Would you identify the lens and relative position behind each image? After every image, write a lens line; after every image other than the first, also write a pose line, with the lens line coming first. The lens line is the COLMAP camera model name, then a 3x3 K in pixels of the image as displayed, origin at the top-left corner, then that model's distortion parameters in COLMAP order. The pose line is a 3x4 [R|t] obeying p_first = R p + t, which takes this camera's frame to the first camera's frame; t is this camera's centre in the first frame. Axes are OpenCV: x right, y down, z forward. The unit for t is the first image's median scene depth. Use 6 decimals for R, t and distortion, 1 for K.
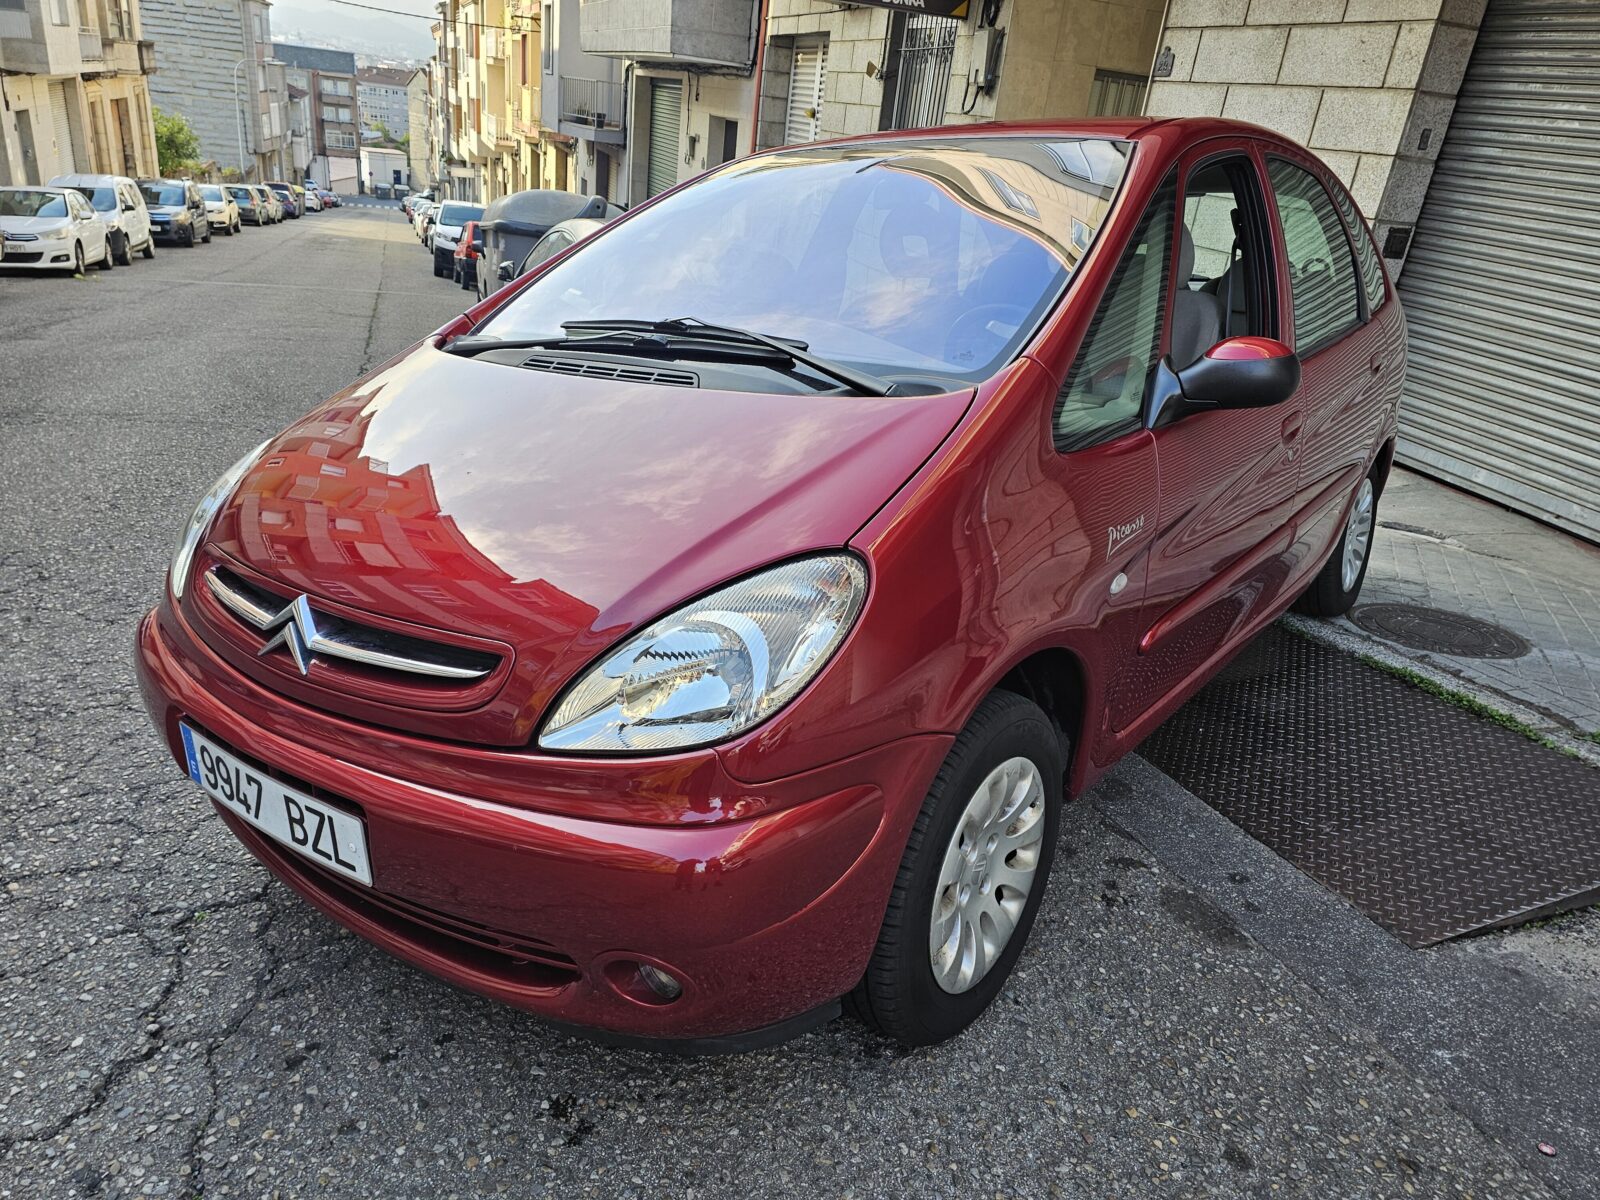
lens RADIAL K [[1072.1, 0, 797.6], [0, 1072.1, 587.6], [0, 0, 1]] dist [0.041301, -0.042496]
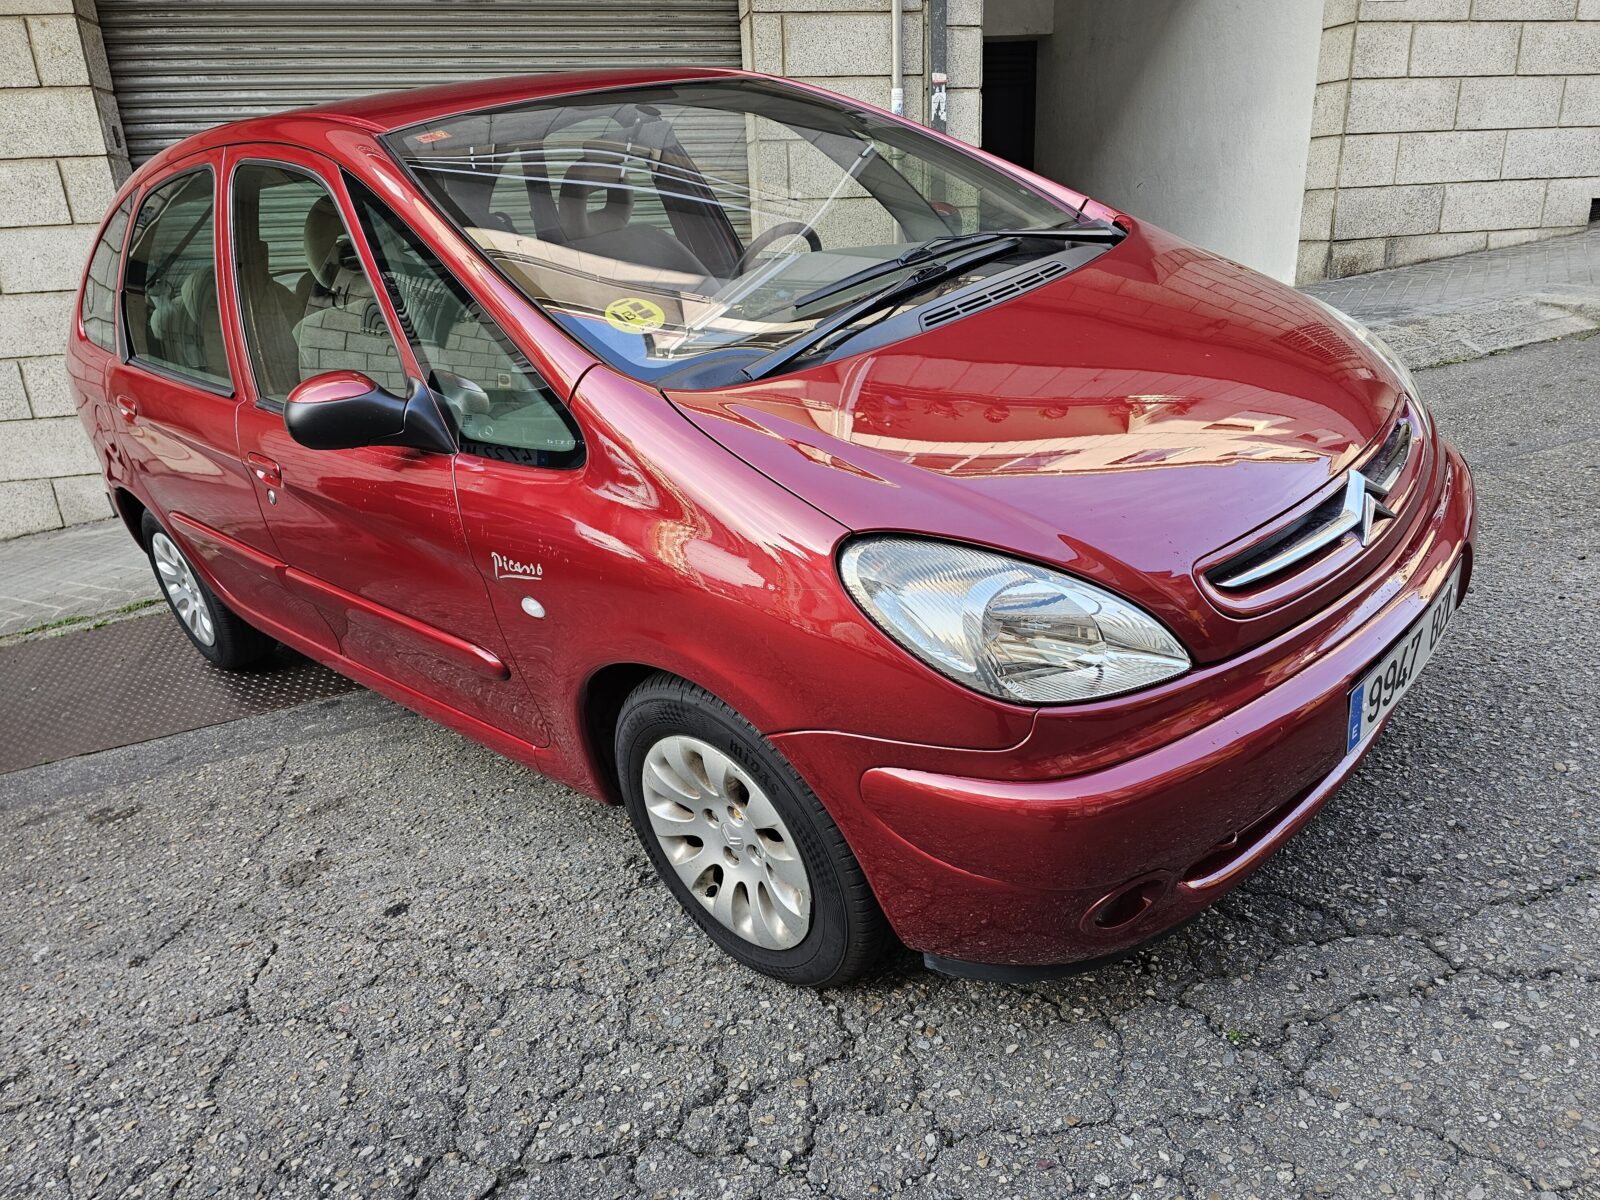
lens RADIAL K [[1072.1, 0, 797.6], [0, 1072.1, 587.6], [0, 0, 1]] dist [0.041301, -0.042496]
pose [[0.094479, -0.434583, 0.895662, -0.393617], [0.448619, 0.821744, 0.351395, -0.139671], [-0.888715, 0.368612, 0.272600, 0.320455]]
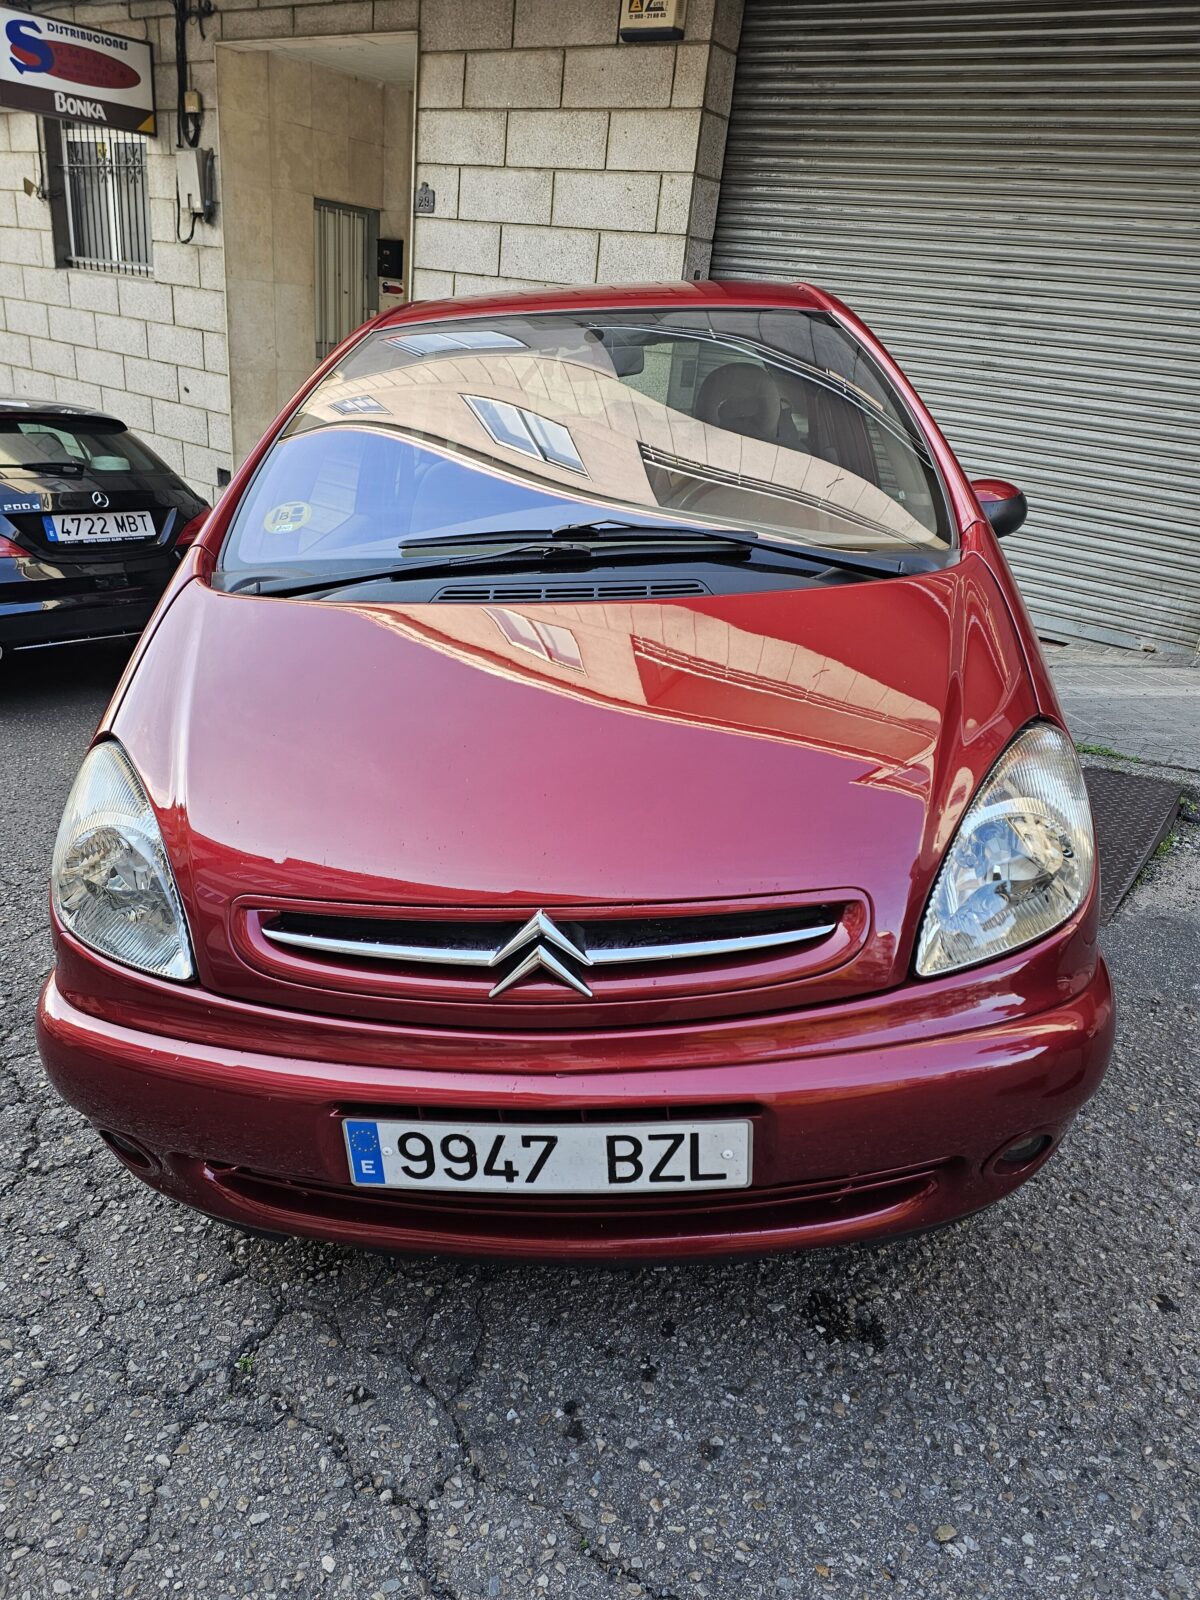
lens RADIAL K [[1072.1, 0, 596.3], [0, 1072.1, 787.5], [0, 0, 1]] dist [0.041301, -0.042496]
pose [[0.828295, -0.247013, 0.502904, -0.214336], [0.215343, 0.968980, 0.121262, -0.047815], [-0.517257, 0.007856, 0.855794, 0.066659]]
